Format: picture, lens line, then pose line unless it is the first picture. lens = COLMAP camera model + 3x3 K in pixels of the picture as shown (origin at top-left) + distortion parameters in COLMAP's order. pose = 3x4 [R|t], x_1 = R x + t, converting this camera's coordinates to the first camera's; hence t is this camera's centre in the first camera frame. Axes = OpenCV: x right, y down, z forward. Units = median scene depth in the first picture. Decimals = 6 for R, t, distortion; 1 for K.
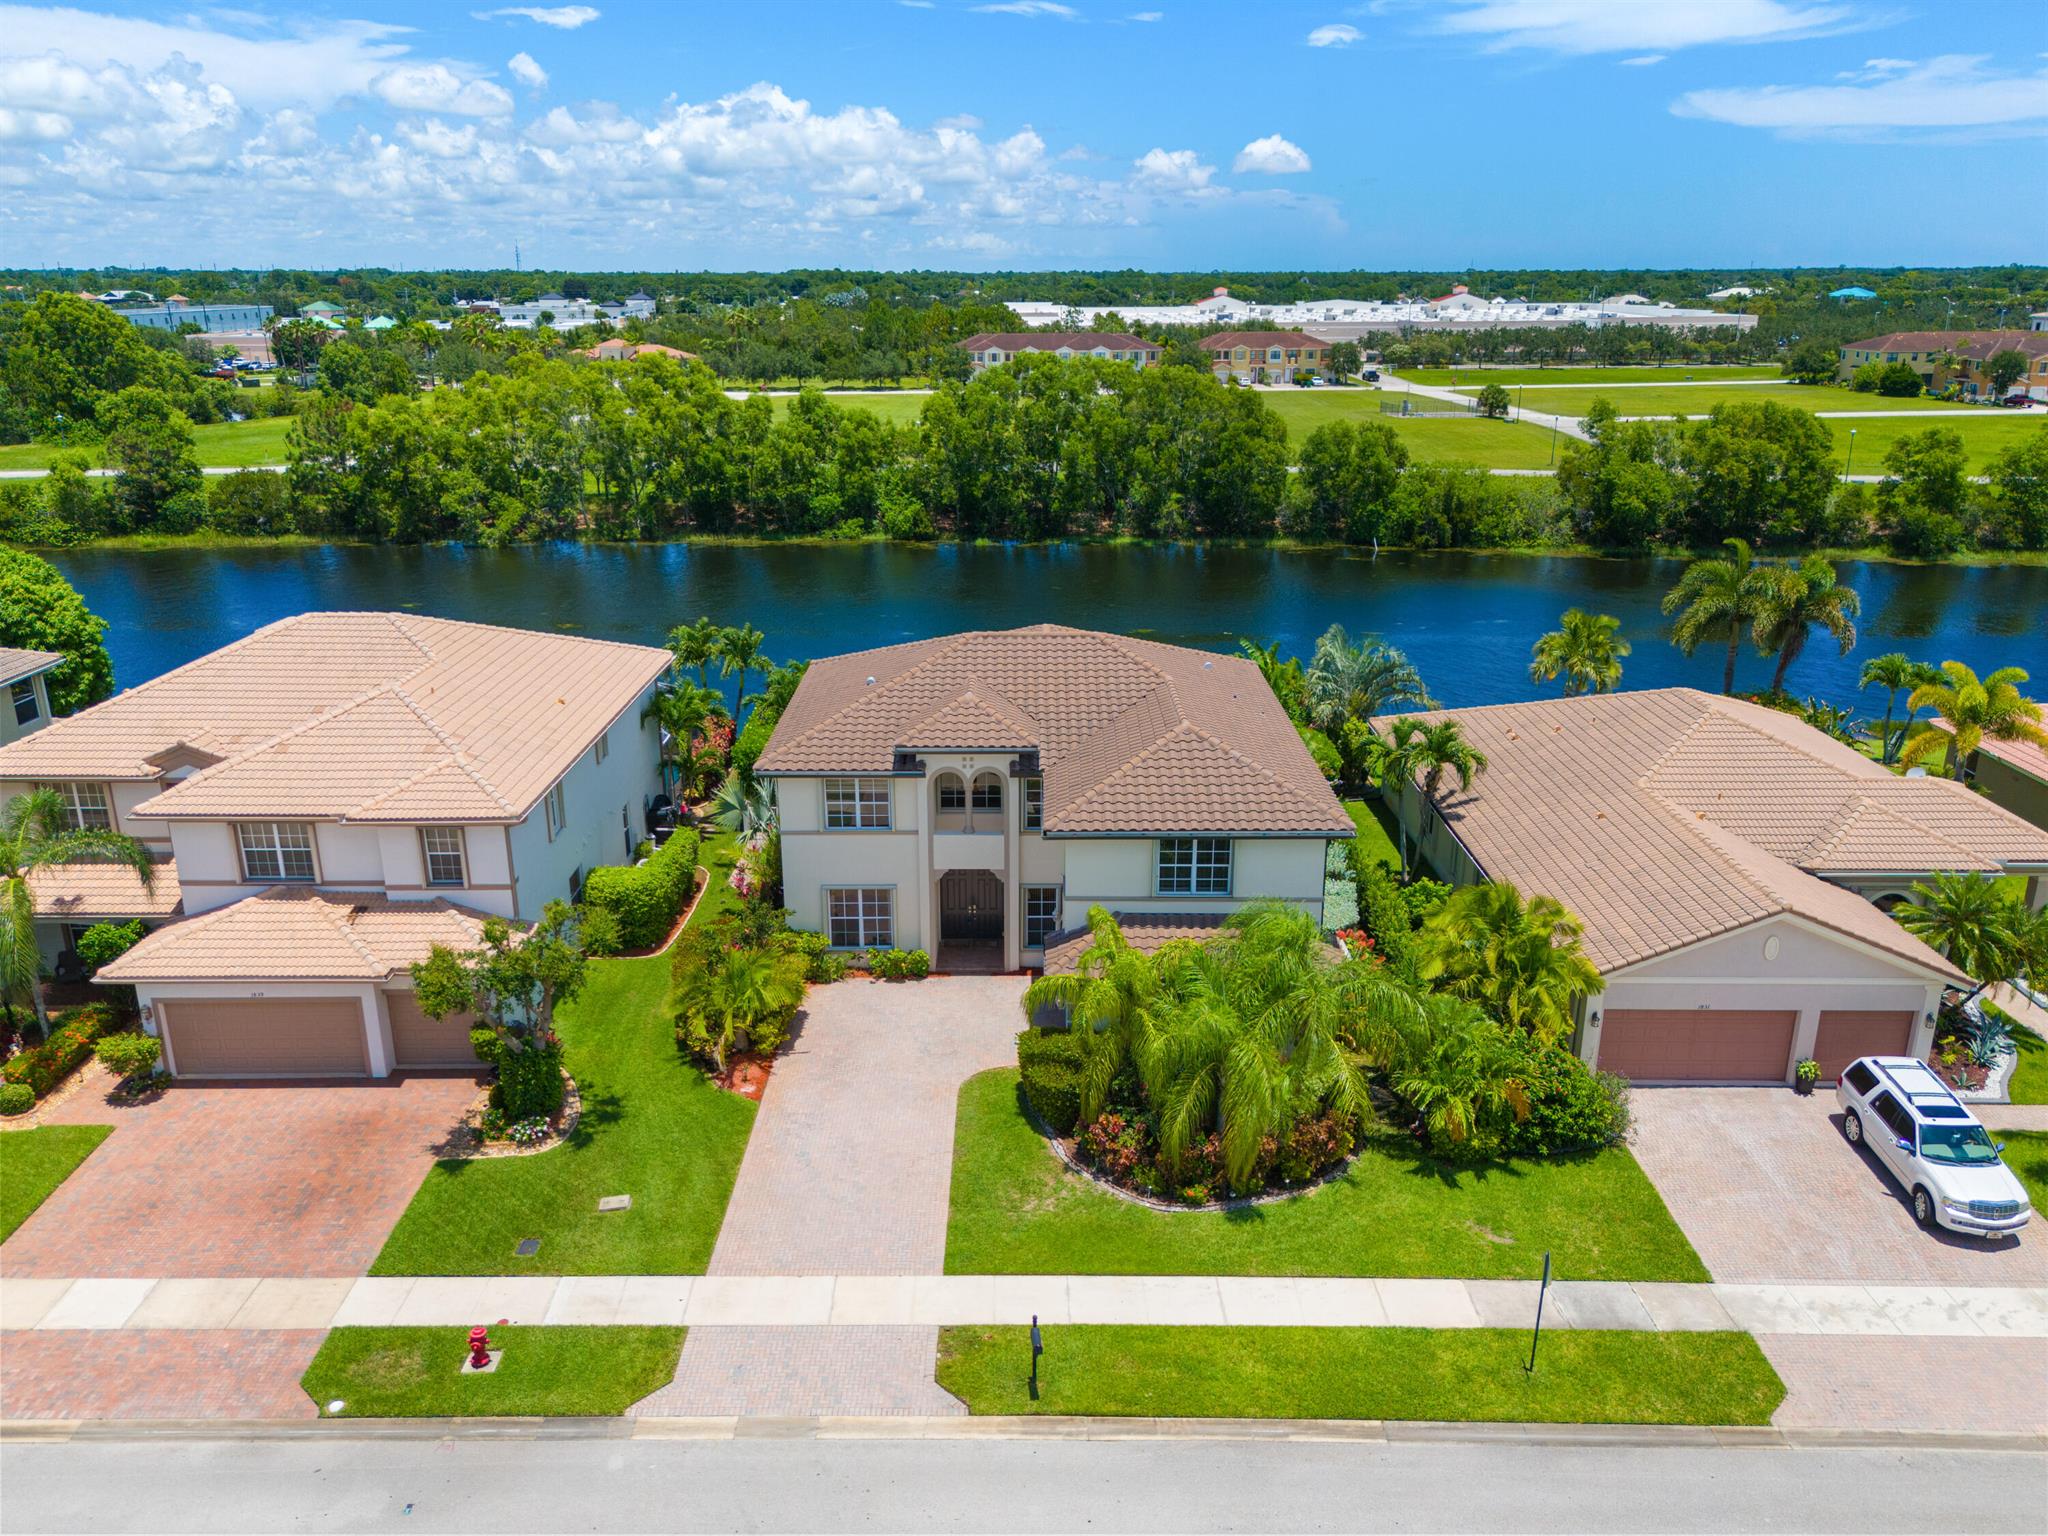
lens RADIAL K [[1507.9, 0, 1024.0], [0, 1507.9, 768.0], [0, 0, 1]] dist [0.077570, -0.086196]
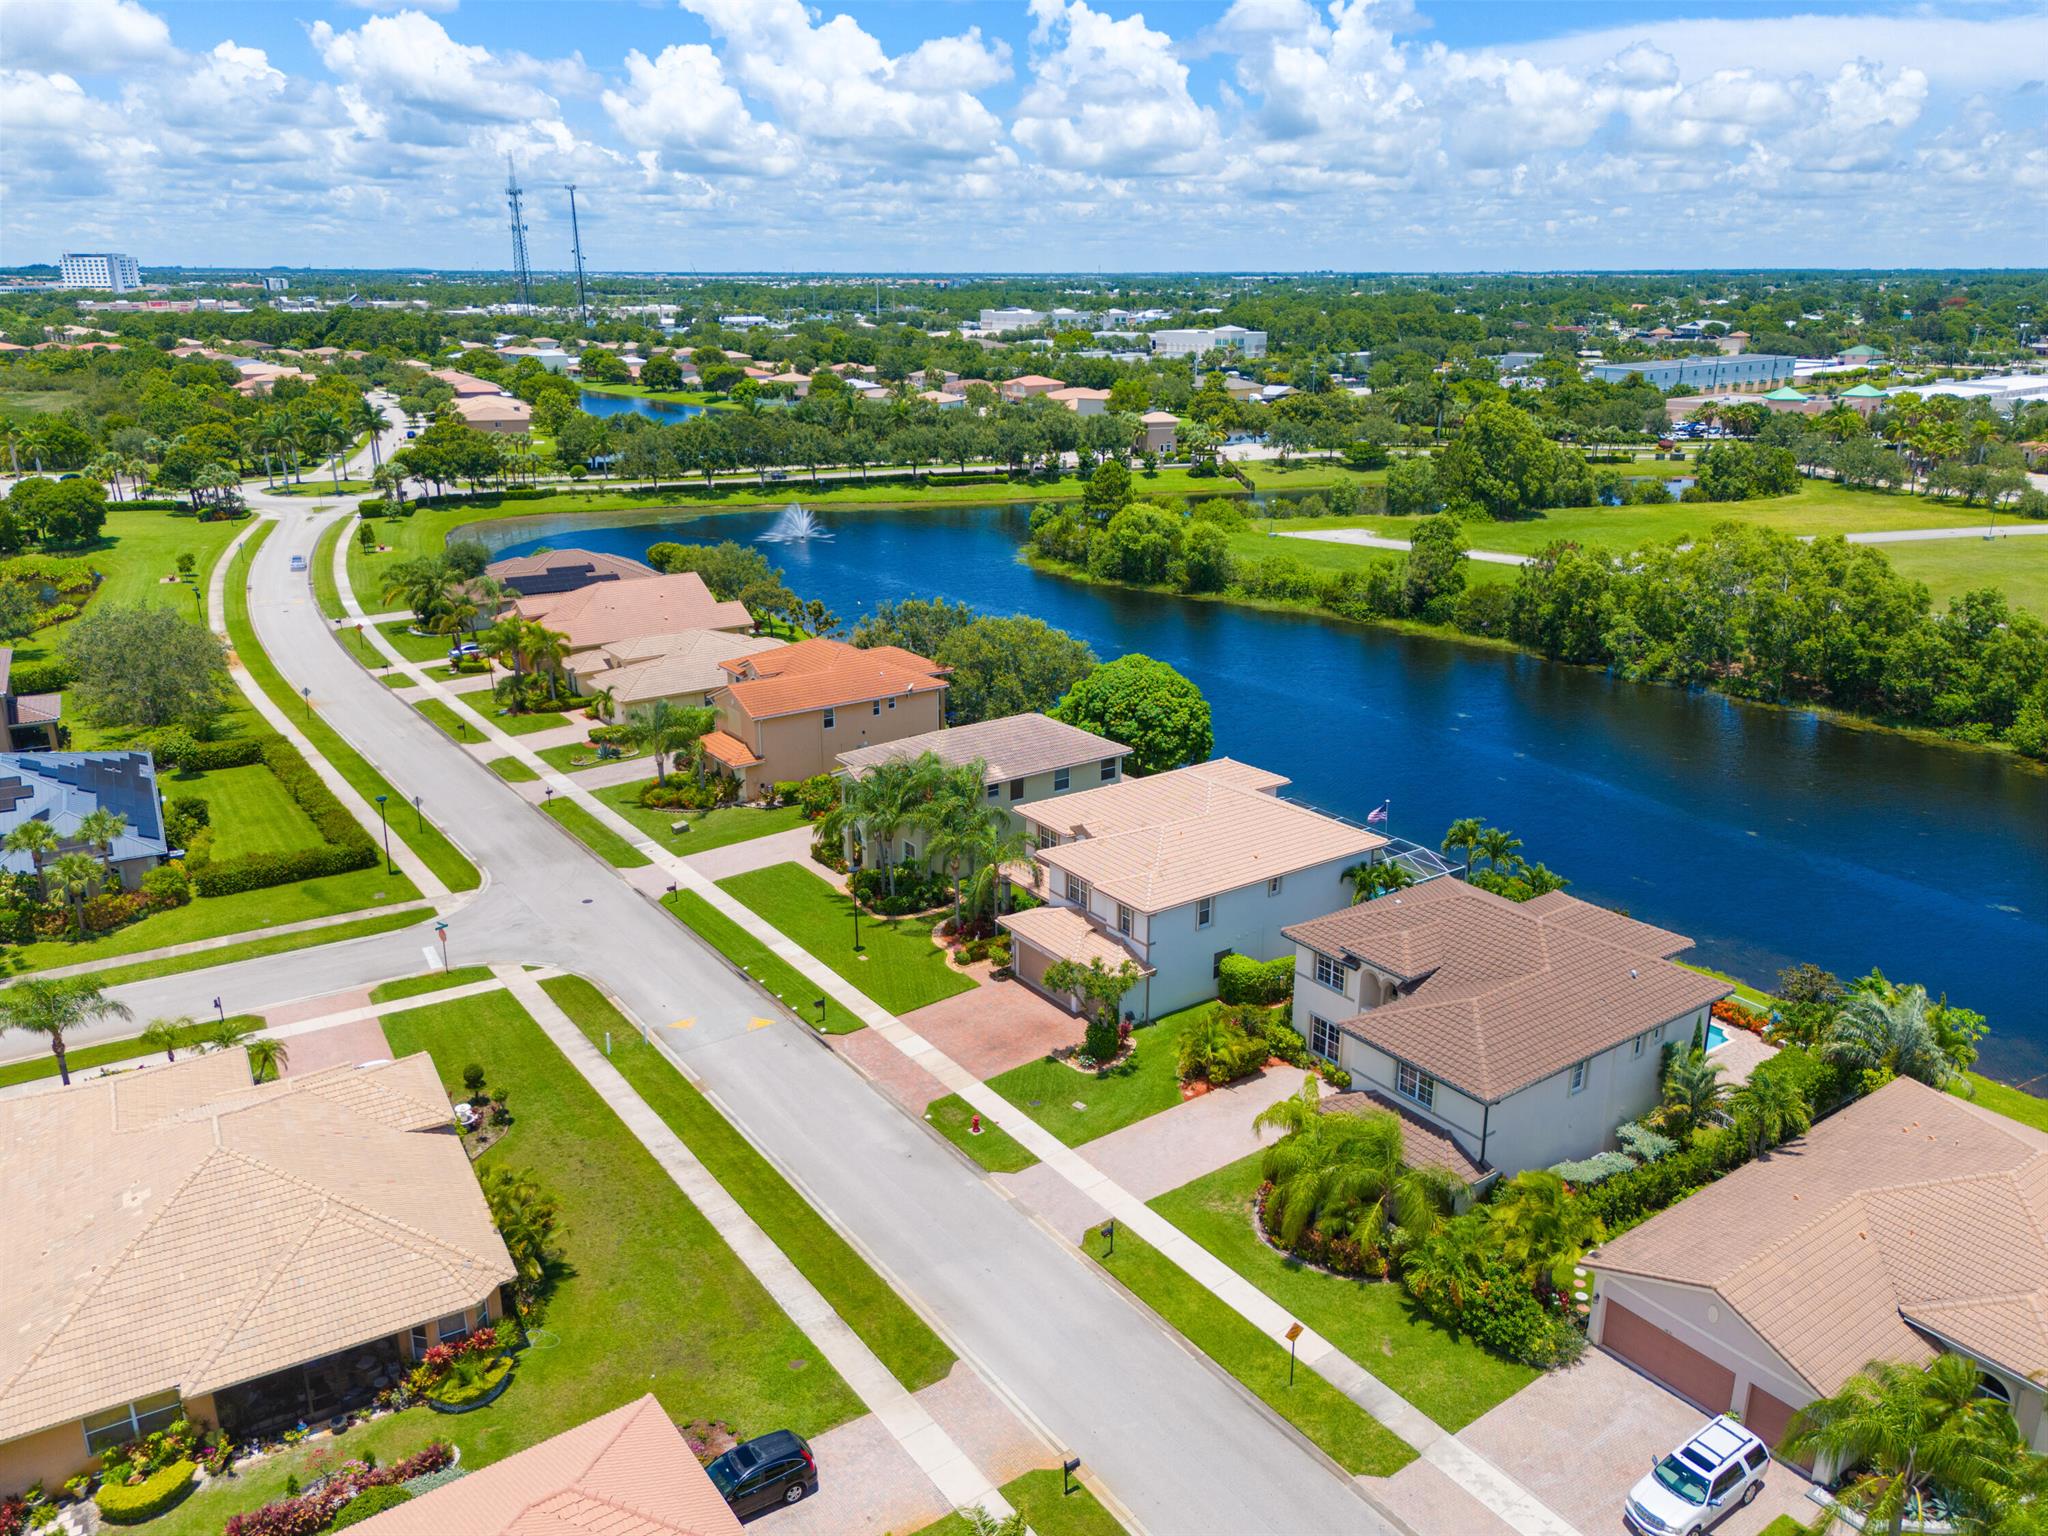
lens RADIAL K [[1507.9, 0, 1024.0], [0, 1507.9, 768.0], [0, 0, 1]] dist [0.077570, -0.086196]
pose [[0.584184, 0.253086, -0.771153, 0.929273], [-0.252573, 0.959649, 0.123613, -0.314610], [0.771321, 0.122560, 0.624534, -0.326563]]
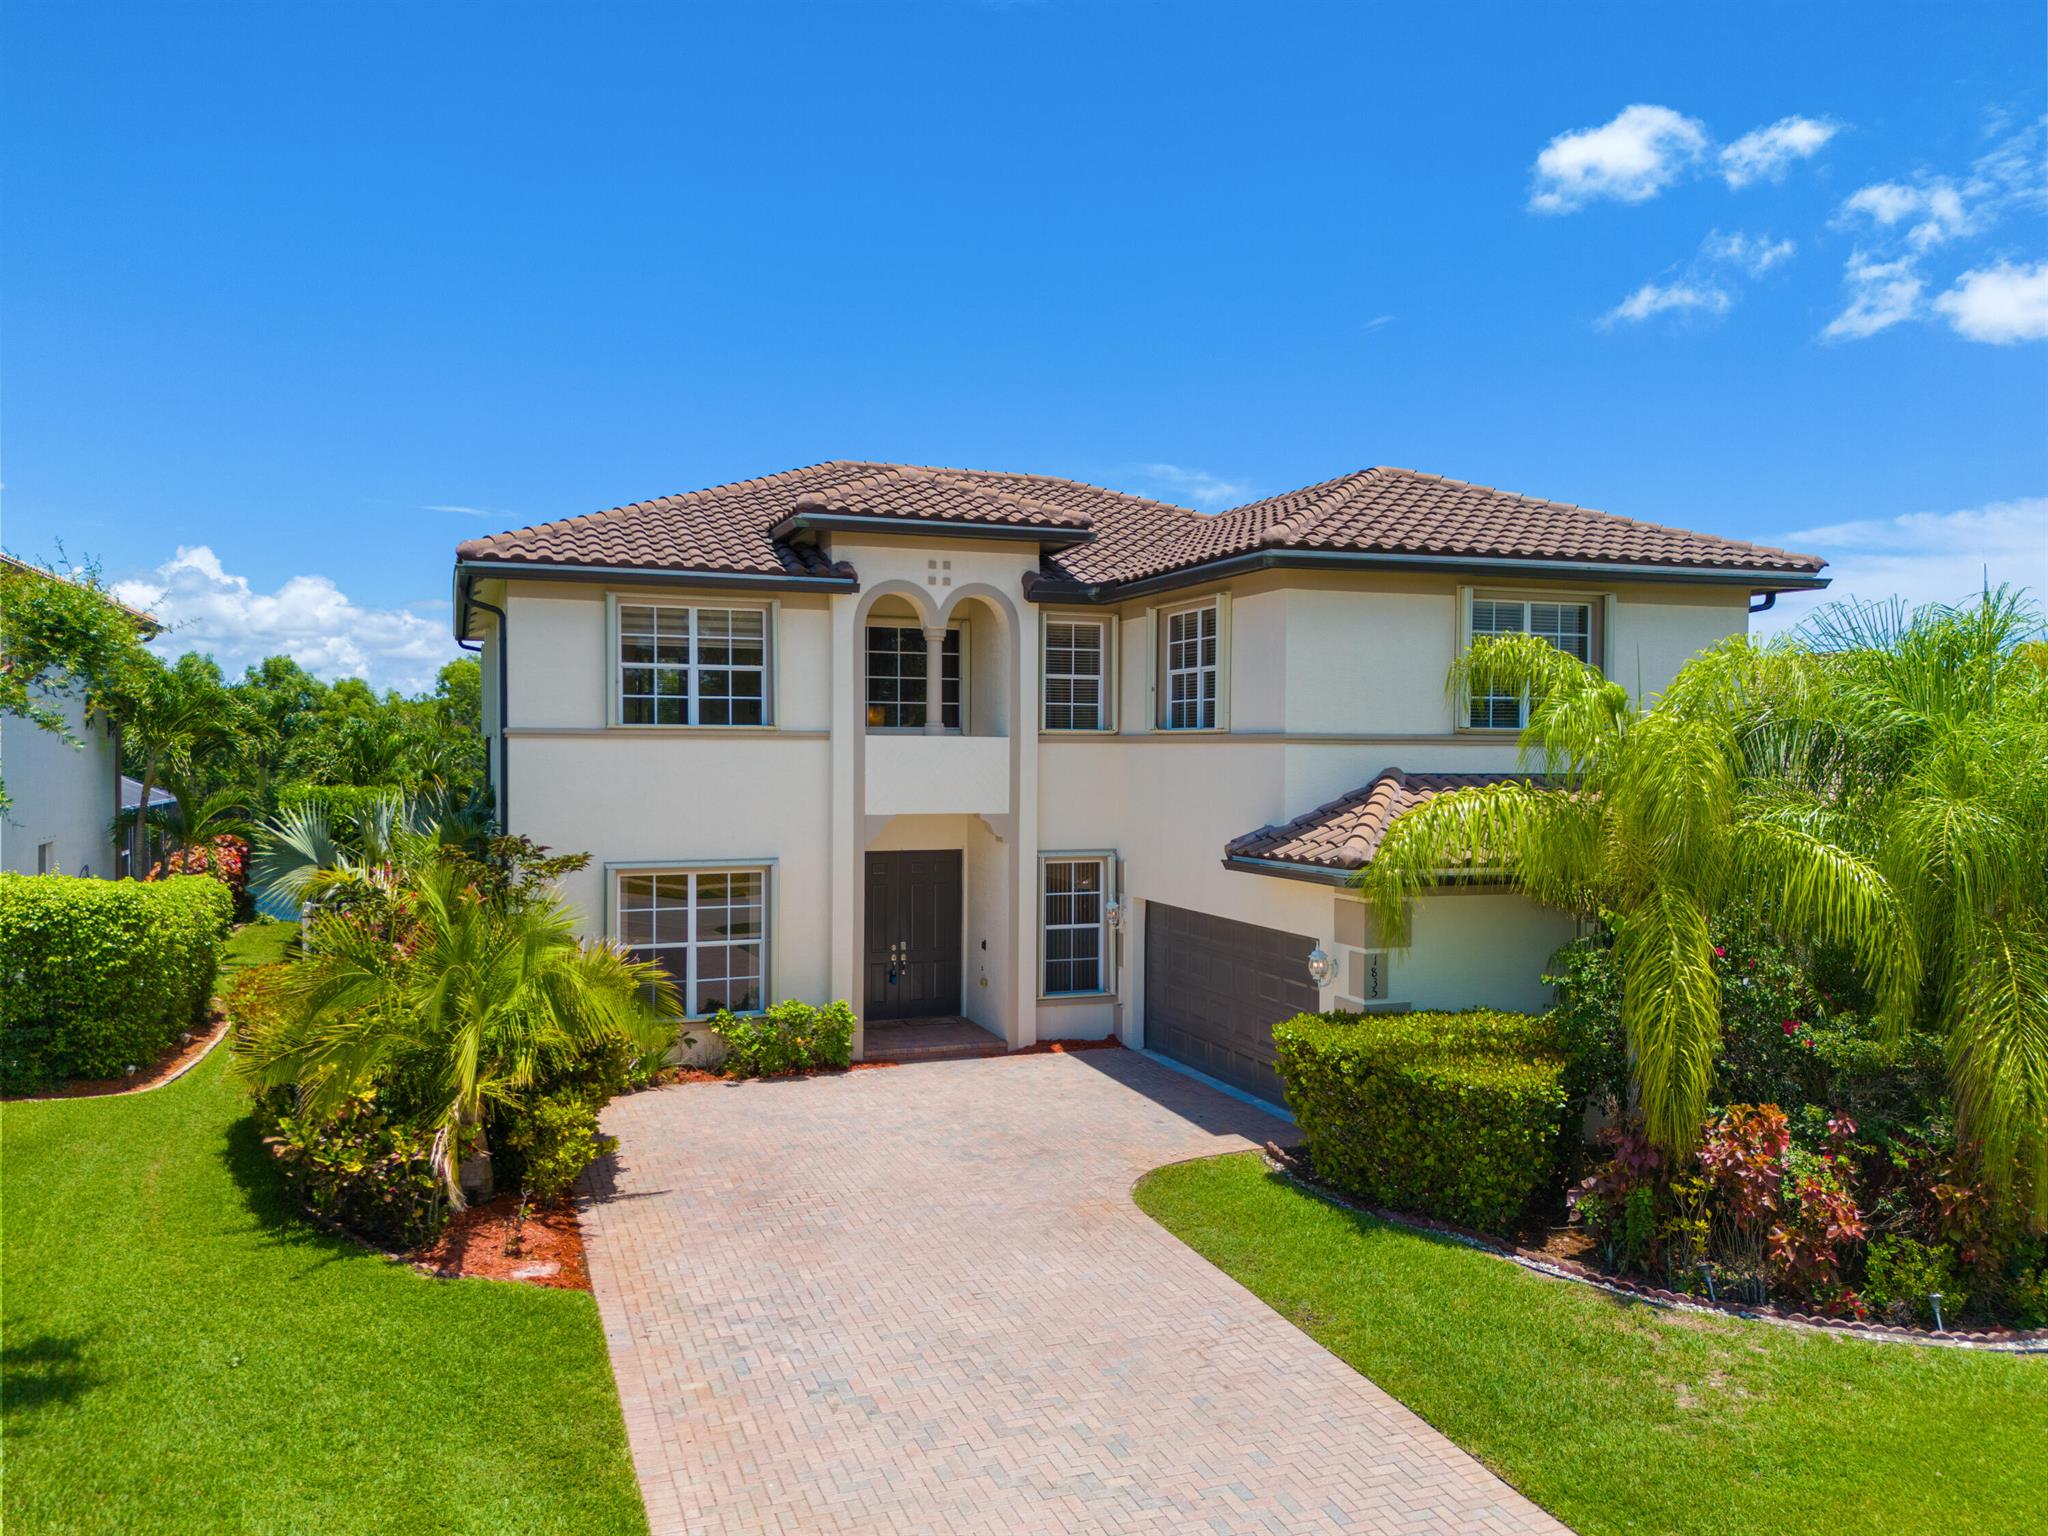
lens RADIAL K [[1507.9, 0, 1024.0], [0, 1507.9, 768.0], [0, 0, 1]] dist [0.077570, -0.086196]
pose [[0.936592, 0.000120, 0.350422, -0.179178], [0.103711, 0.955105, -0.277521, 0.190349], [-0.334723, 0.296267, 0.894532, 0.583698]]
